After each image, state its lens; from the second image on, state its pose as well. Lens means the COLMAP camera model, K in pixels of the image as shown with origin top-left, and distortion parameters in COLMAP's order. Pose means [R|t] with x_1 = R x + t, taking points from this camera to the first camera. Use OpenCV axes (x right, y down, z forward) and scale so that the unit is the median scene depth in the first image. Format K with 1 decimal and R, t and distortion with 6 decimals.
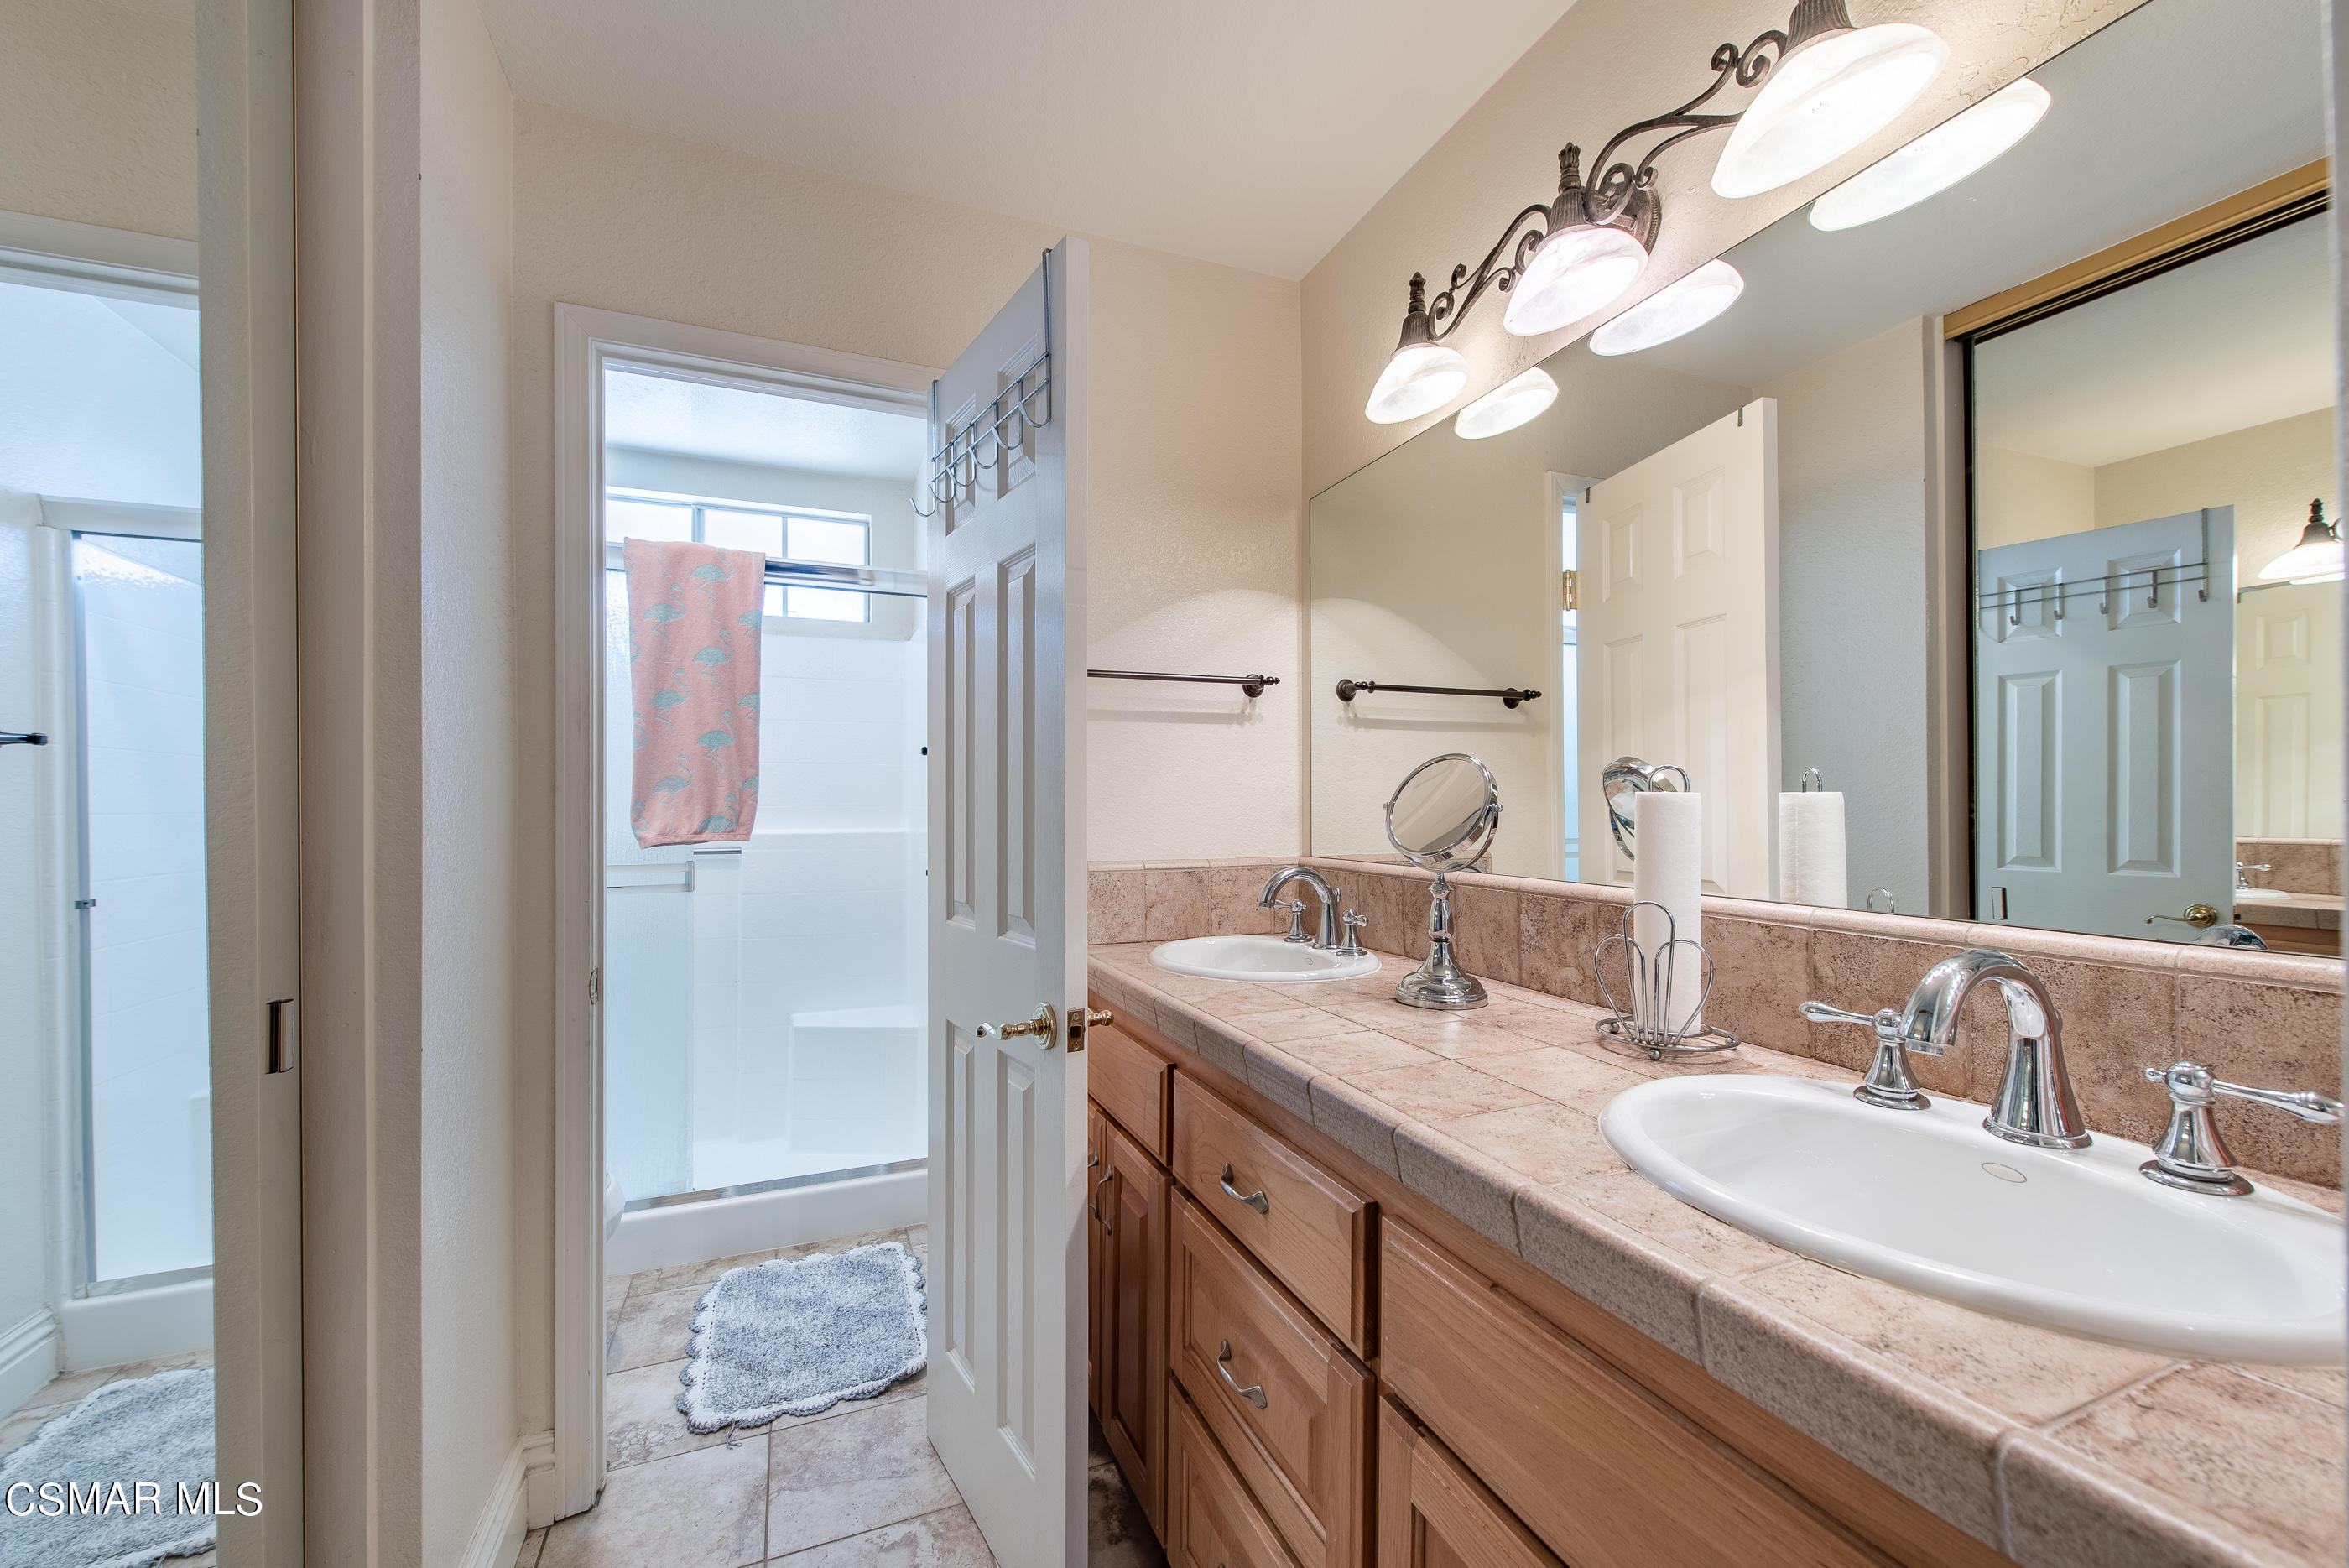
lens RADIAL K [[926.0, 0, 1180.0], [0, 926.0, 801.8], [0, 0, 1]] dist [0.017495, -0.005266]
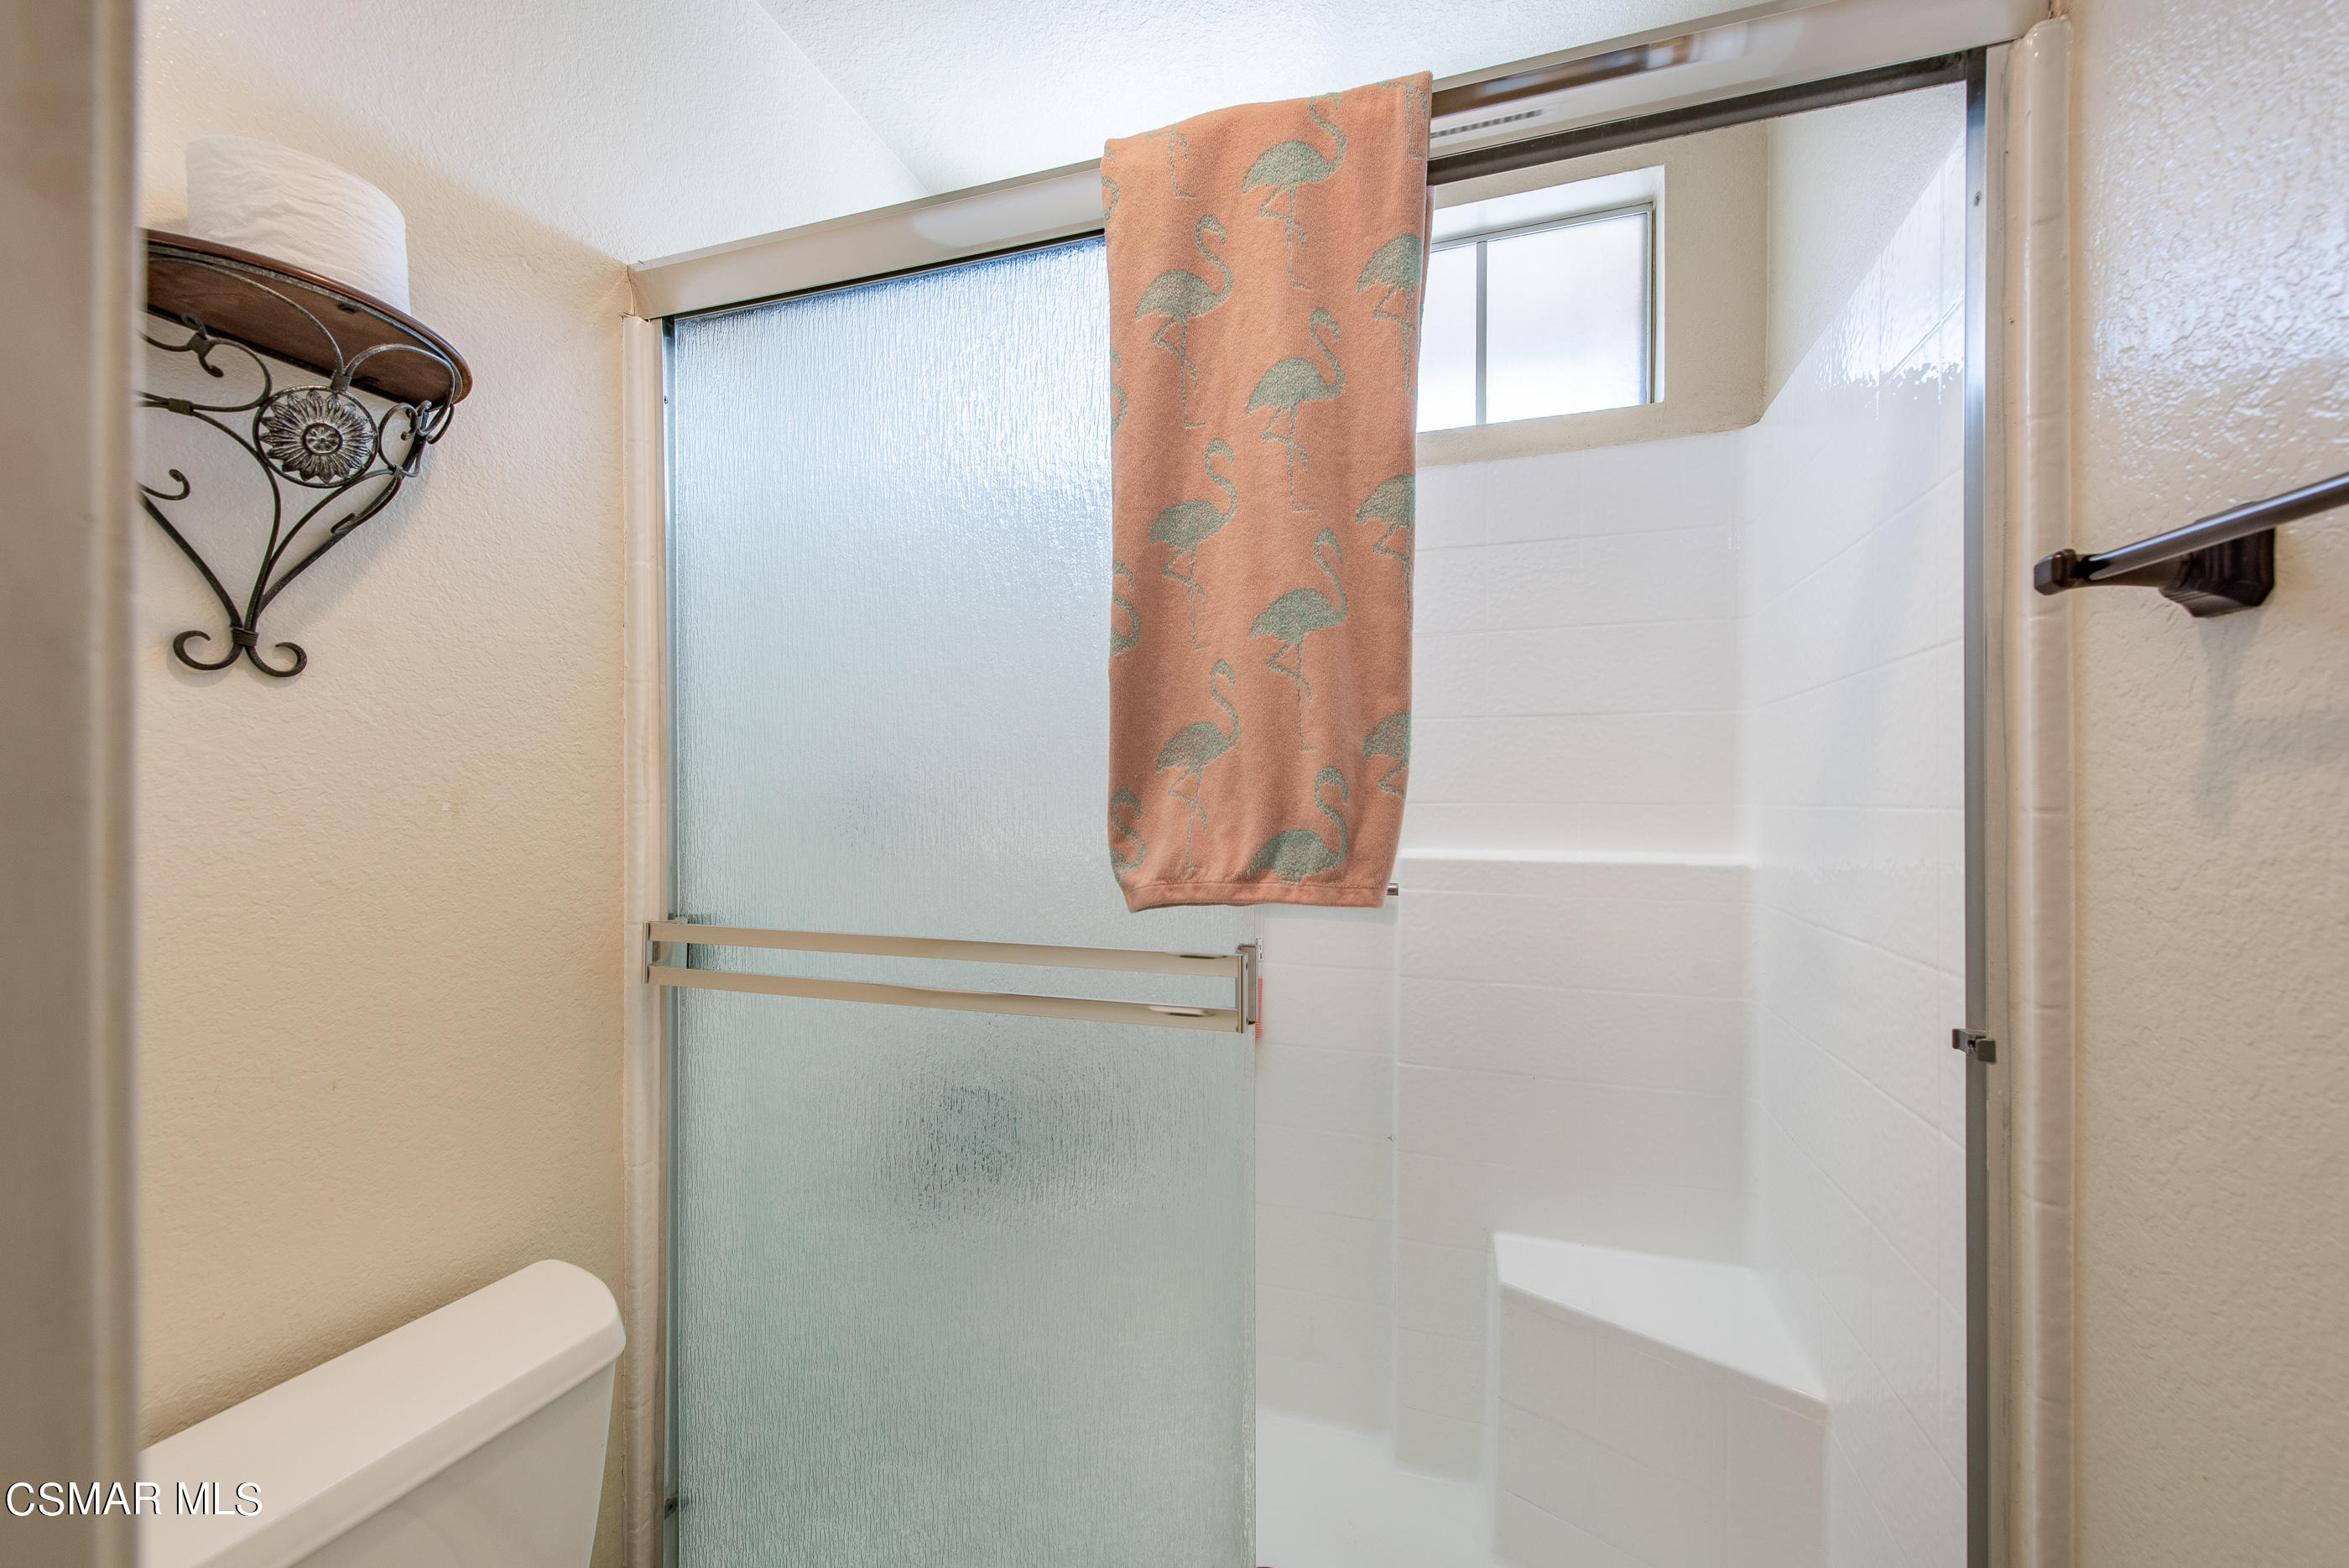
lens RADIAL K [[926.0, 0, 1177.3], [0, 926.0, 796.2], [0, 0, 1]] dist [0.017495, -0.005266]
pose [[0.756812, 0.000222, -0.653632, -0.301405], [-0.000888, 0.999999, -0.000689, 0.002034], [0.653632, 0.001102, 0.756812, 0.700243]]
